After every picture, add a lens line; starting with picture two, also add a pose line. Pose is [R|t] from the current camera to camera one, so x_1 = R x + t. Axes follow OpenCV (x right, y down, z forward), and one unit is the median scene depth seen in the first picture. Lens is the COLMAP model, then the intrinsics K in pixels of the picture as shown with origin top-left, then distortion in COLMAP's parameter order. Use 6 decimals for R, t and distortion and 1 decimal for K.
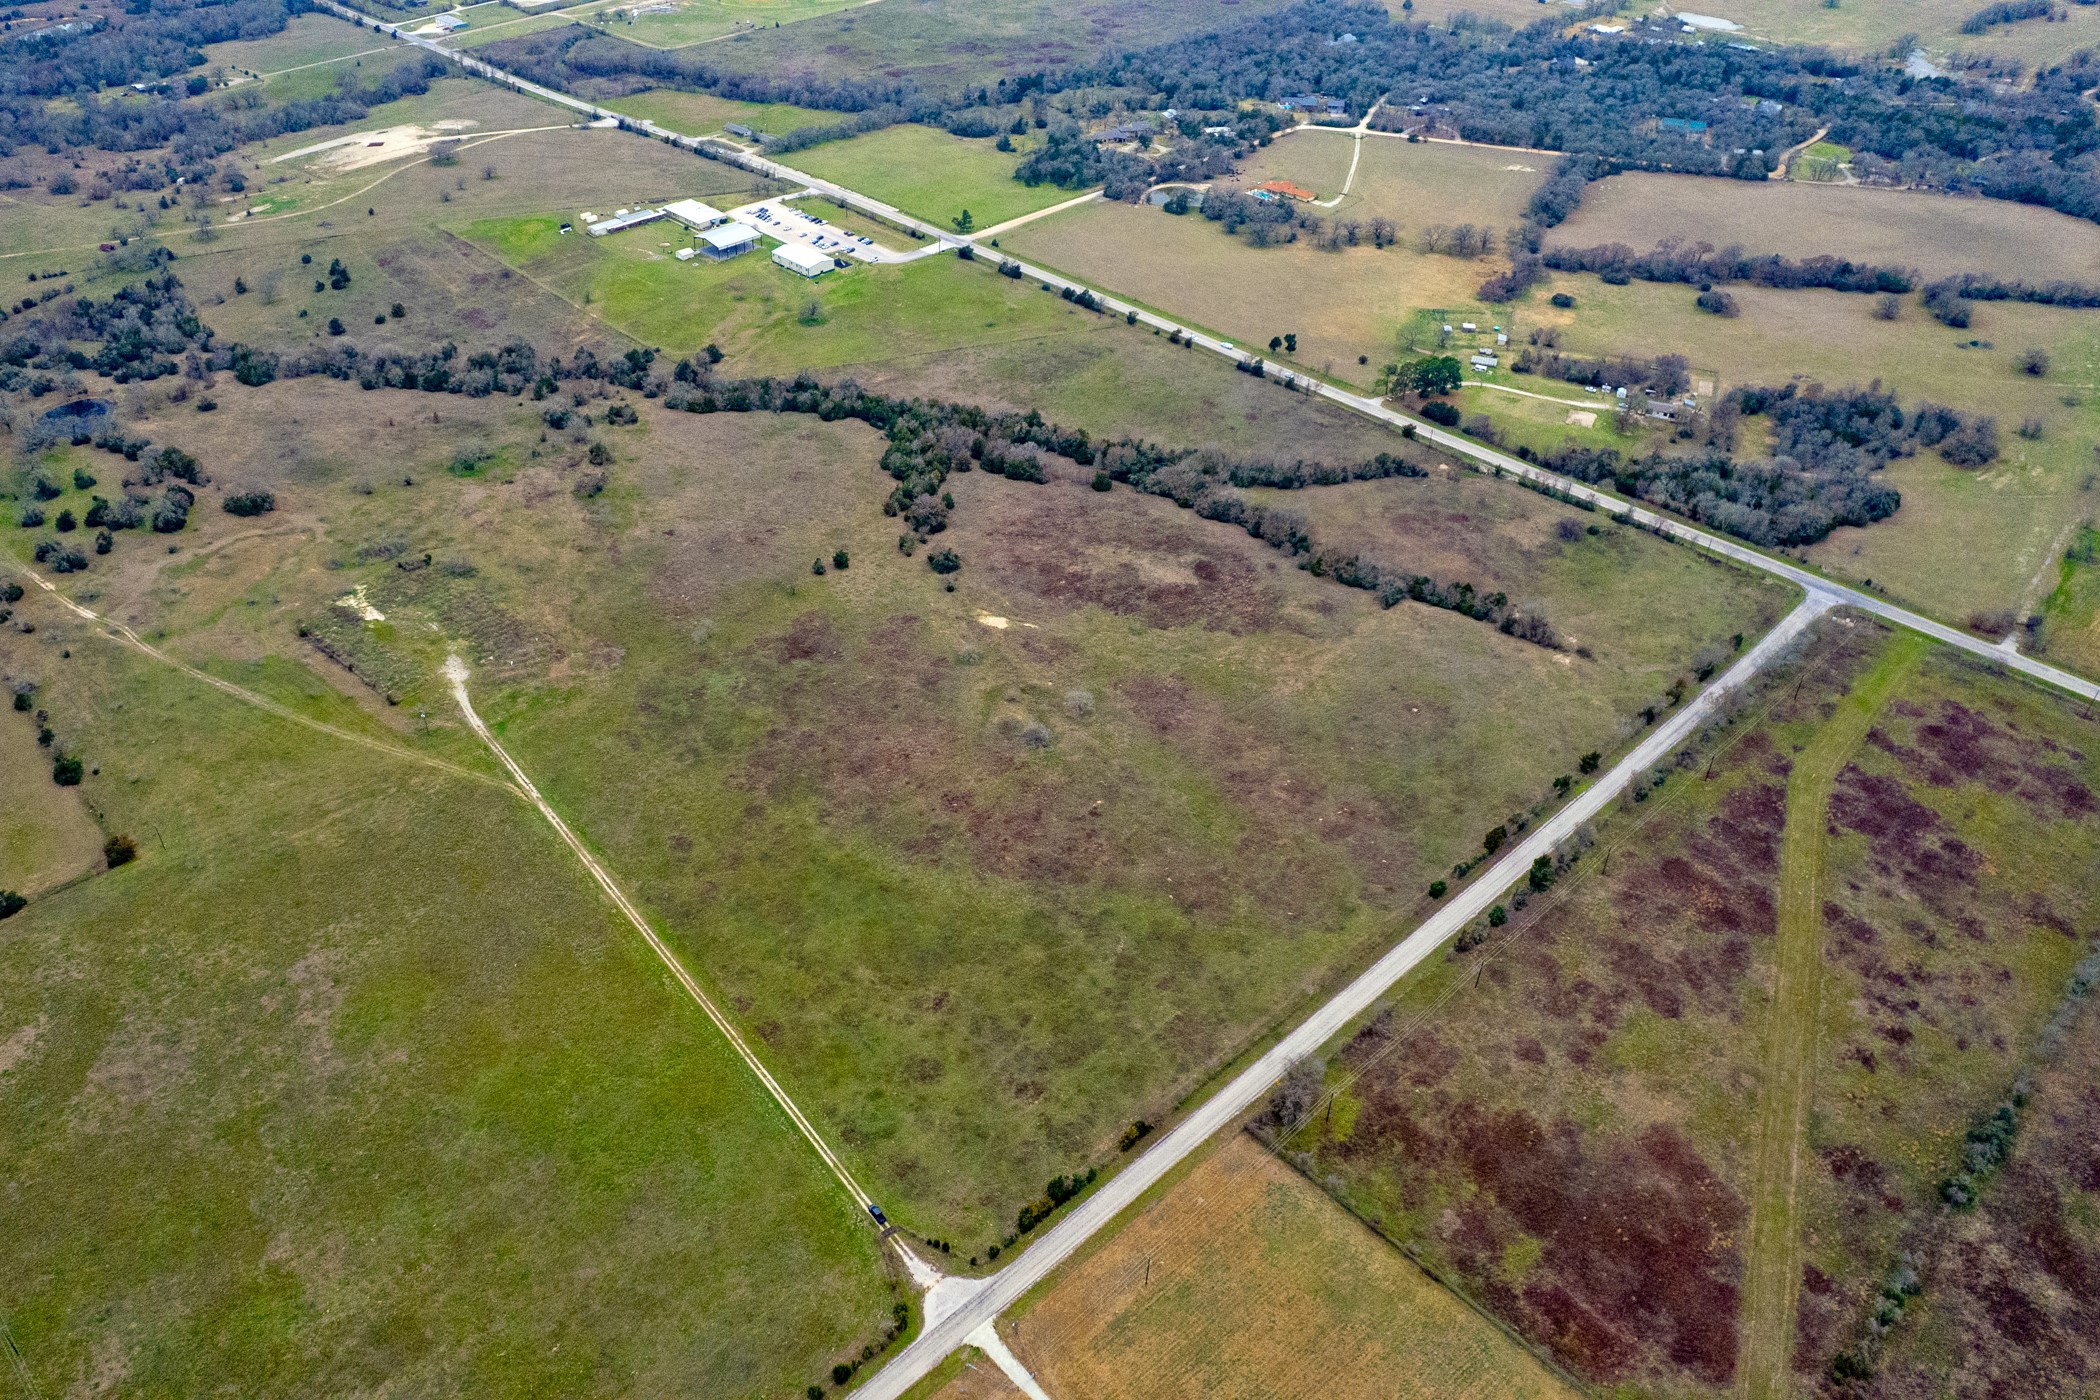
lens RADIAL K [[1597.9, 0, 961.5], [0, 1597.9, 693.5], [0, 0, 1]] dist [-0.077777, 0.065727]
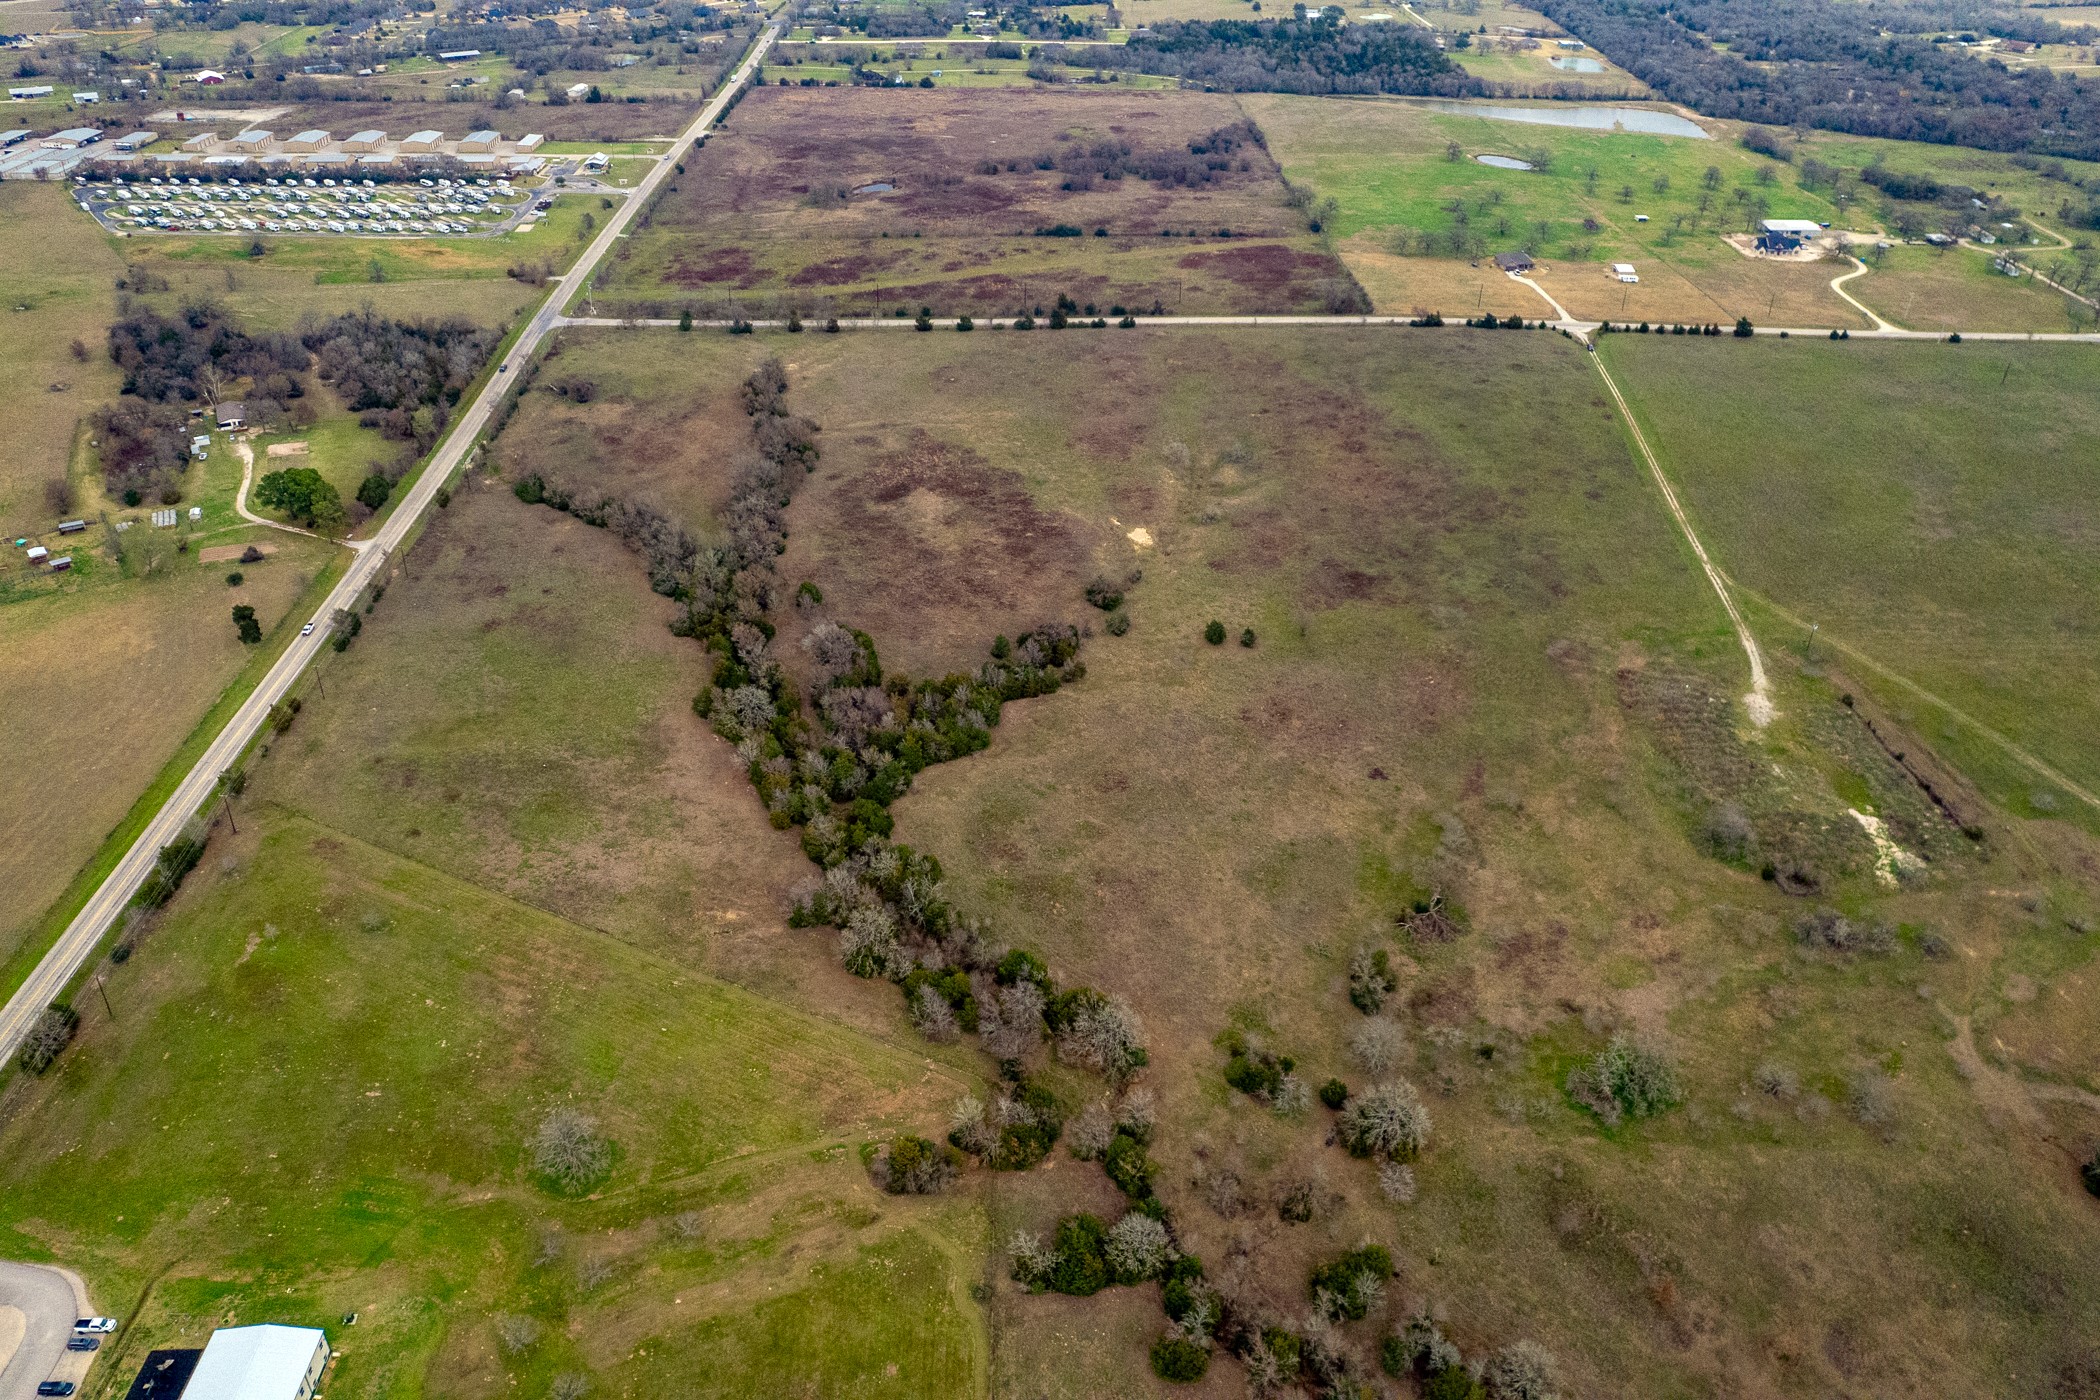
lens RADIAL K [[1608.0, 0, 1035.1], [0, 1608.0, 706.5], [0, 0, 1]] dist [-0.076317, 0.060777]
pose [[-0.742389, -0.357611, 0.566545, -0.496191], [0.394784, 0.449719, 0.801185, -0.774657], [-0.541299, 0.818454, -0.192687, 1.343897]]
